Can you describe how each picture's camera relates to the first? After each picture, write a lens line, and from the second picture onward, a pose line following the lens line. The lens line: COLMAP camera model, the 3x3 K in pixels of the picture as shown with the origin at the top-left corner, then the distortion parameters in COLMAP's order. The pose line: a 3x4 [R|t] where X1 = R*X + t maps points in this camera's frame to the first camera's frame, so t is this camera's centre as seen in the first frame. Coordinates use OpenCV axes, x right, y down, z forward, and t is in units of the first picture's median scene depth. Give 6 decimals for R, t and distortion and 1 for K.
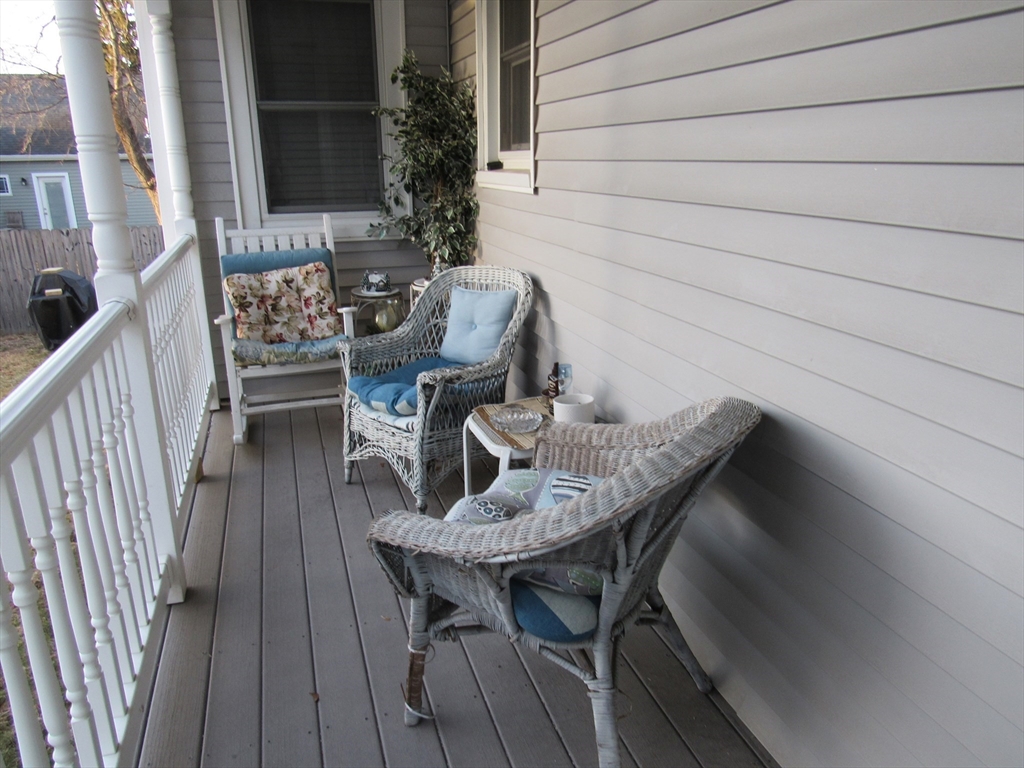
lens RADIAL K [[727.2, 0, 512.4], [0, 727.2, 386.2], [0, 0, 1]] dist [-0.033744, 0.006217]
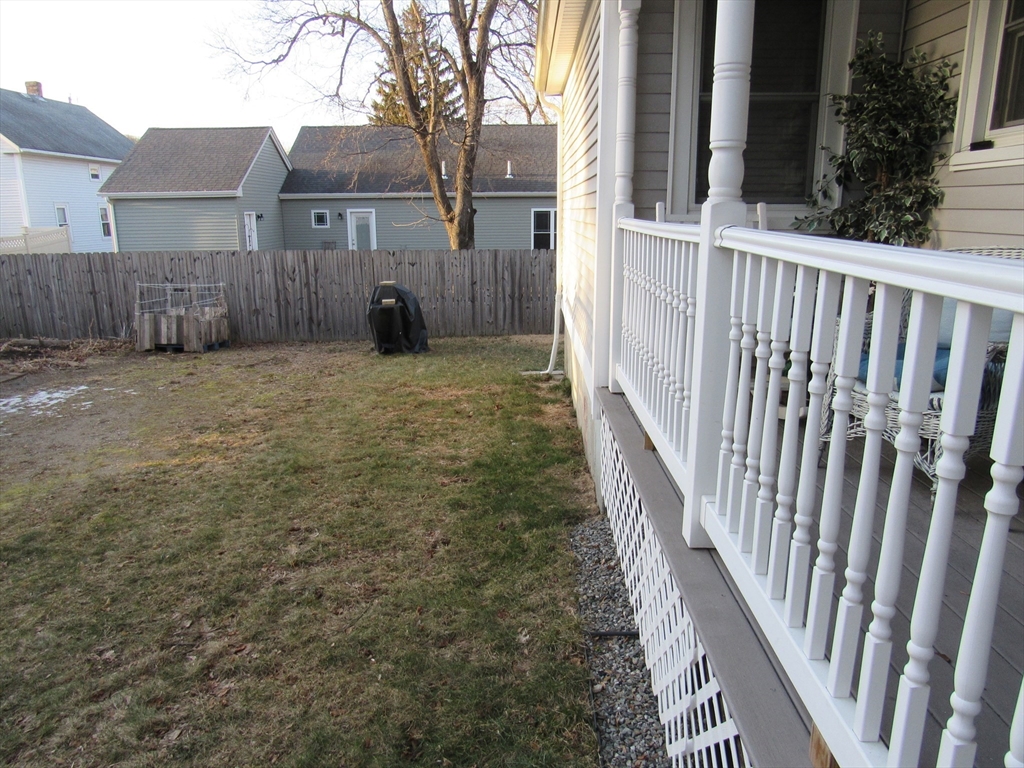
lens RADIAL K [[727.2, 0, 510.2], [0, 727.2, 383.5], [0, 0, 1]] dist [-0.033744, 0.006217]
pose [[0.945902, 0.078469, -0.314821, -0.236027], [-0.098652, 0.993931, -0.048671, 0.083116], [0.309091, 0.077096, 0.947902, -0.018030]]
